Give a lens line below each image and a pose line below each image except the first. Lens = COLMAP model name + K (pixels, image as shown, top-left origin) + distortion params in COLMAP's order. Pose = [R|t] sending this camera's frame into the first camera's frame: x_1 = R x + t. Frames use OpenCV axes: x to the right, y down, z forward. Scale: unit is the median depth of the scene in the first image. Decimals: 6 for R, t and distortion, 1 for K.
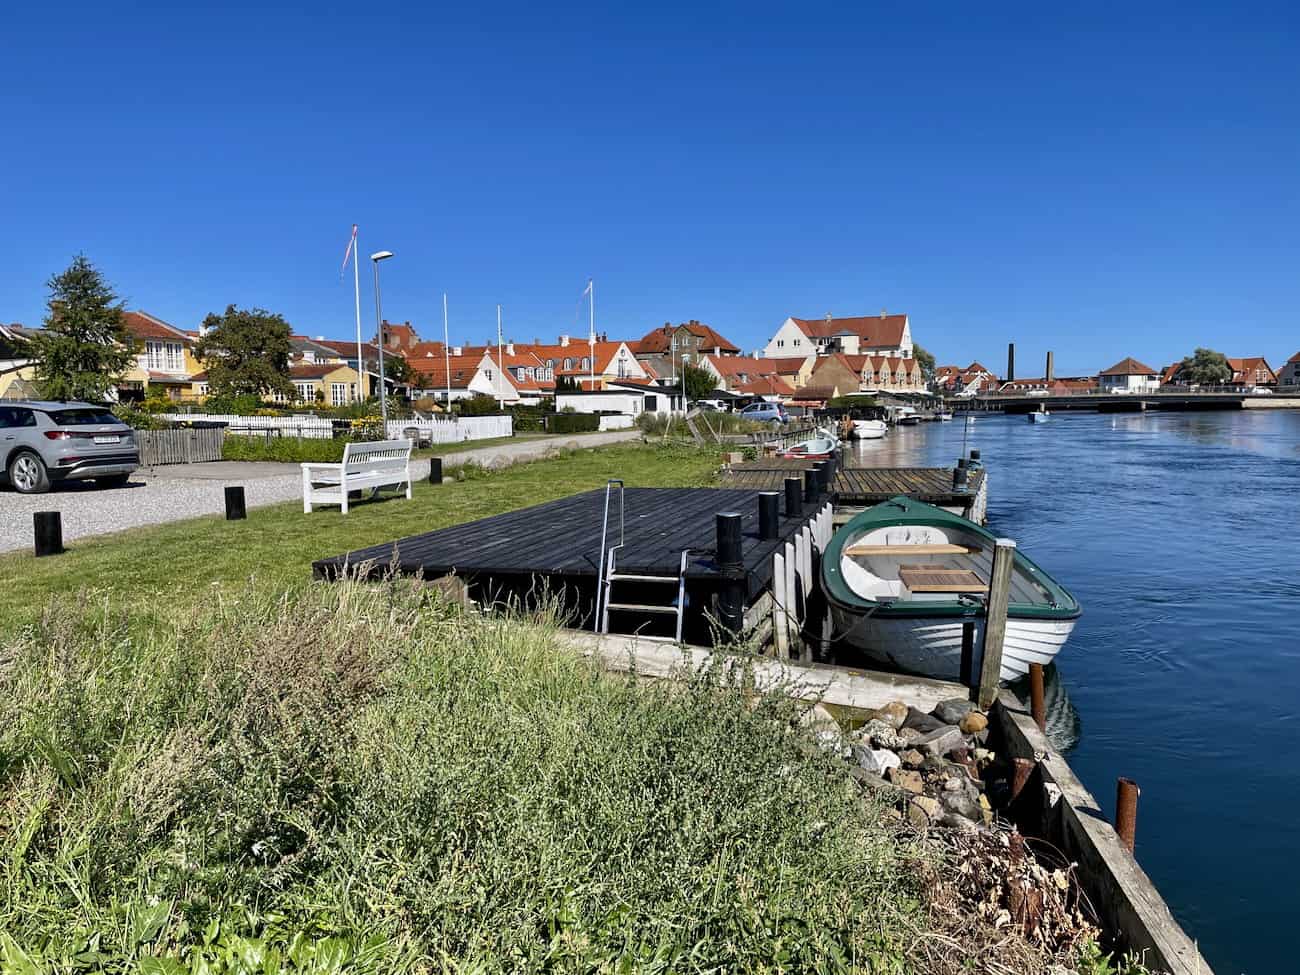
lens RADIAL K [[976.9, 0, 650.0], [0, 976.9, 487.5], [0, 0, 1]] dist [0.081684, -0.001935]
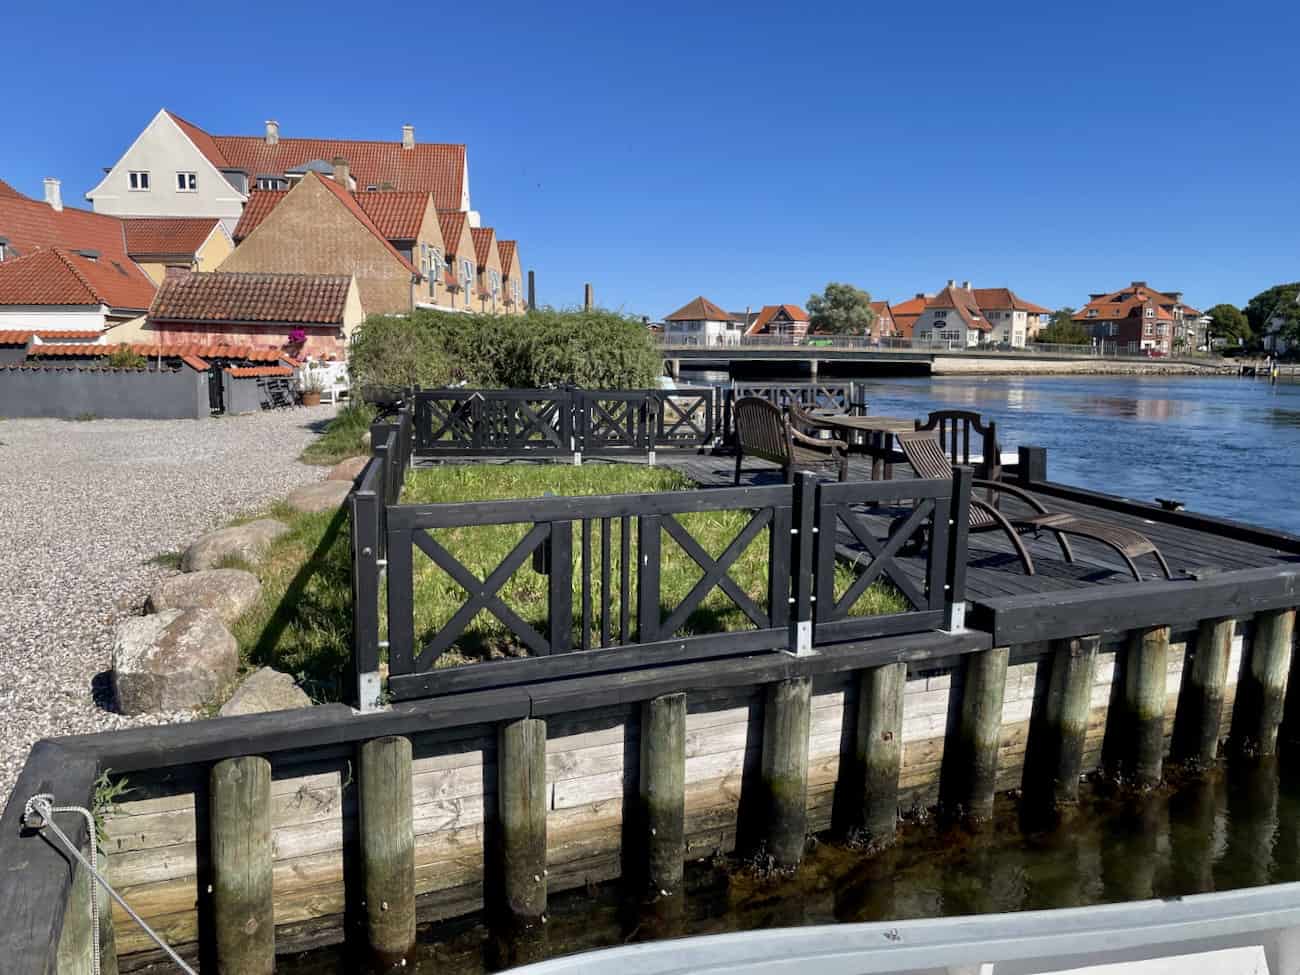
lens RADIAL K [[976.9, 0, 650.0], [0, 976.9, 487.5], [0, 0, 1]] dist [0.081684, -0.001935]
pose [[0.852867, -0.050287, 0.519700, 0.094190], [0.021985, 0.997927, 0.060483, -0.049038], [-0.521665, -0.040158, 0.852205, 0.567944]]
